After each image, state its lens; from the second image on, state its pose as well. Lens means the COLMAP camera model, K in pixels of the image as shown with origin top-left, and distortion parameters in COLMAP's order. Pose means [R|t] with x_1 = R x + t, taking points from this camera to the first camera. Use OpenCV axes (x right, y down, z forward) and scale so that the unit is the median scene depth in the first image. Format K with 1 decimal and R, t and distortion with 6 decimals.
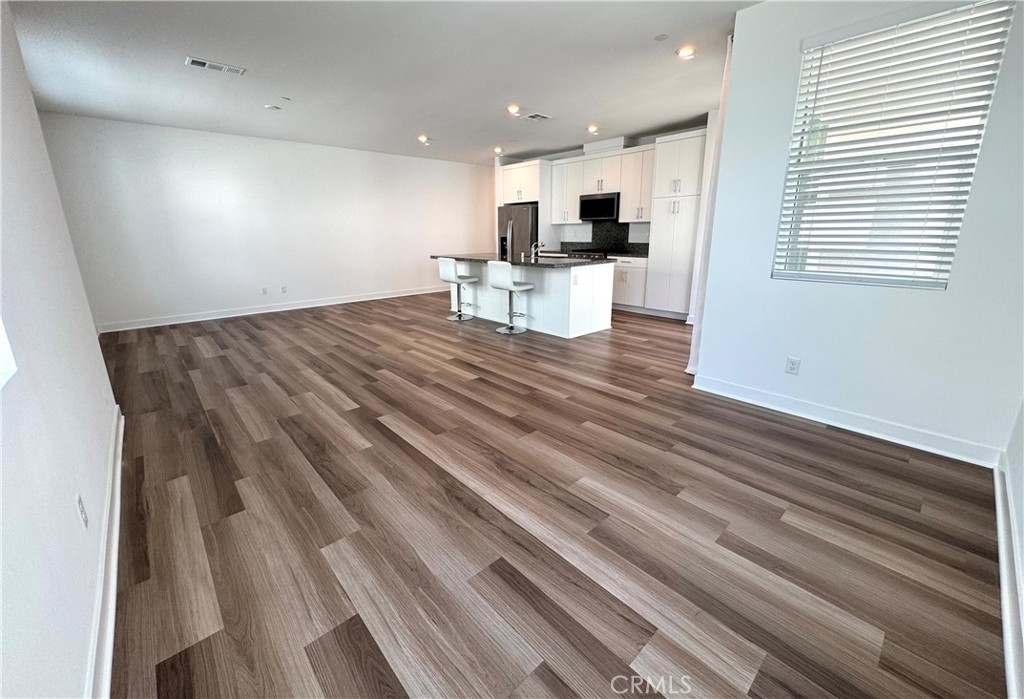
lens RADIAL K [[408.5, 0, 511.0], [0, 408.5, 333.7], [0, 0, 1]] dist [-0.000683, -0.000029]
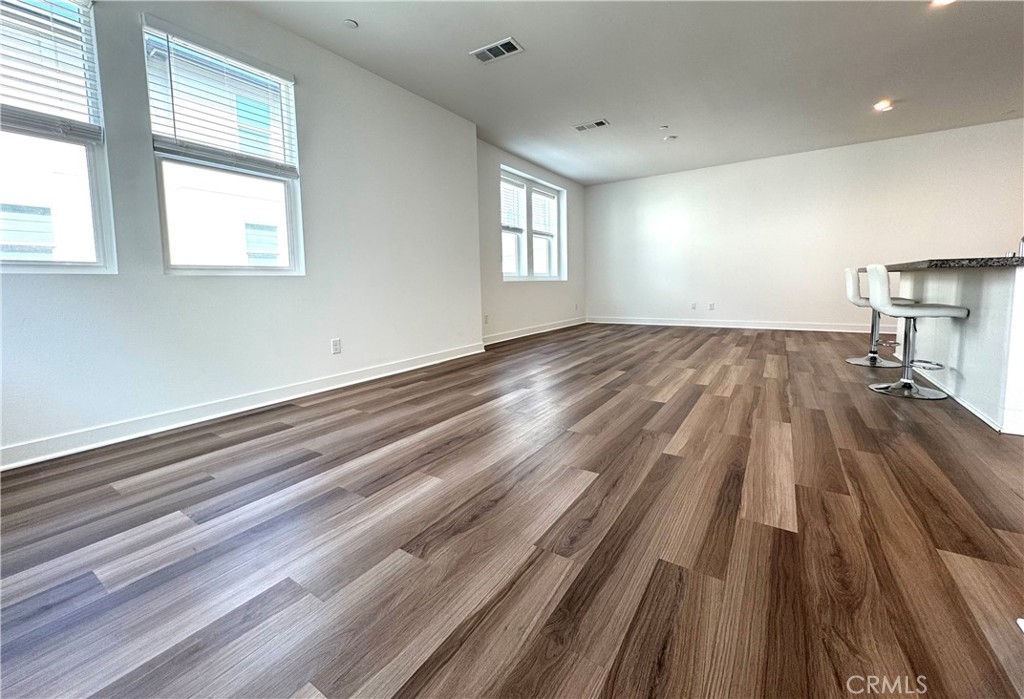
lens RADIAL K [[408.5, 0, 511.0], [0, 408.5, 333.7], [0, 0, 1]] dist [-0.000683, -0.000029]
pose [[0.243050, 0.122984, -0.962186, 0.300926], [-0.222132, 0.972628, 0.068208, -0.002282], [0.944237, 0.197154, 0.263716, 0.276683]]
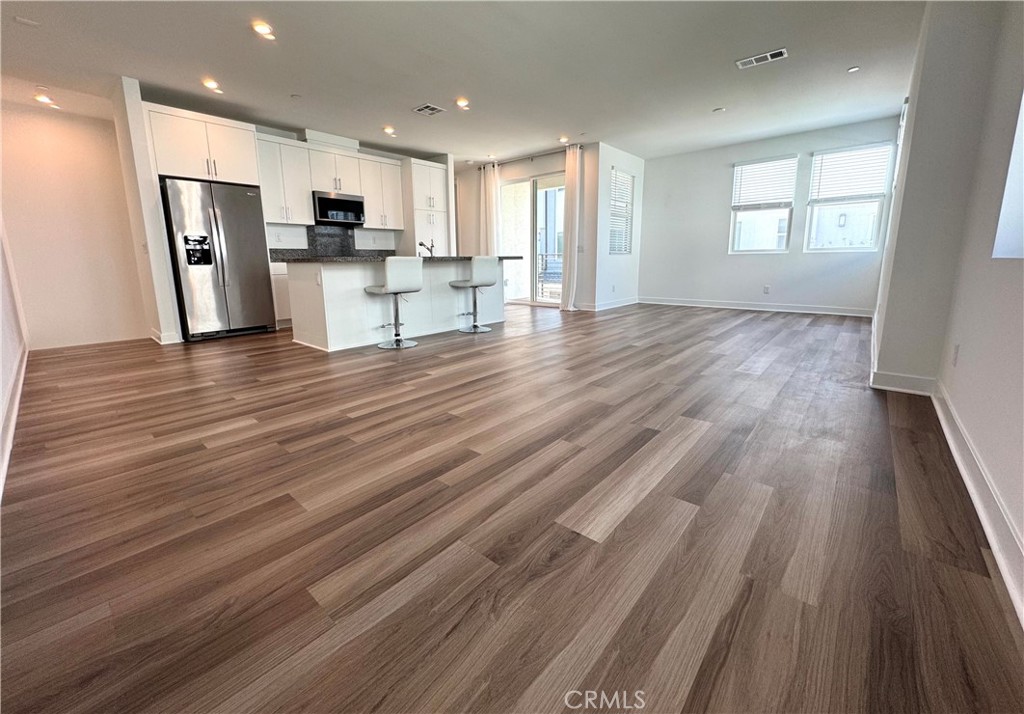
lens RADIAL K [[406.9, 0, 511.3], [0, 406.9, 328.9], [0, 0, 1]] dist [-0.000348, -0.000060]
pose [[-0.110895, -0.157597, 0.981257, -0.762671], [0.254674, 0.949872, 0.181338, -0.130859], [-0.960647, 0.270011, -0.065200, 0.798376]]
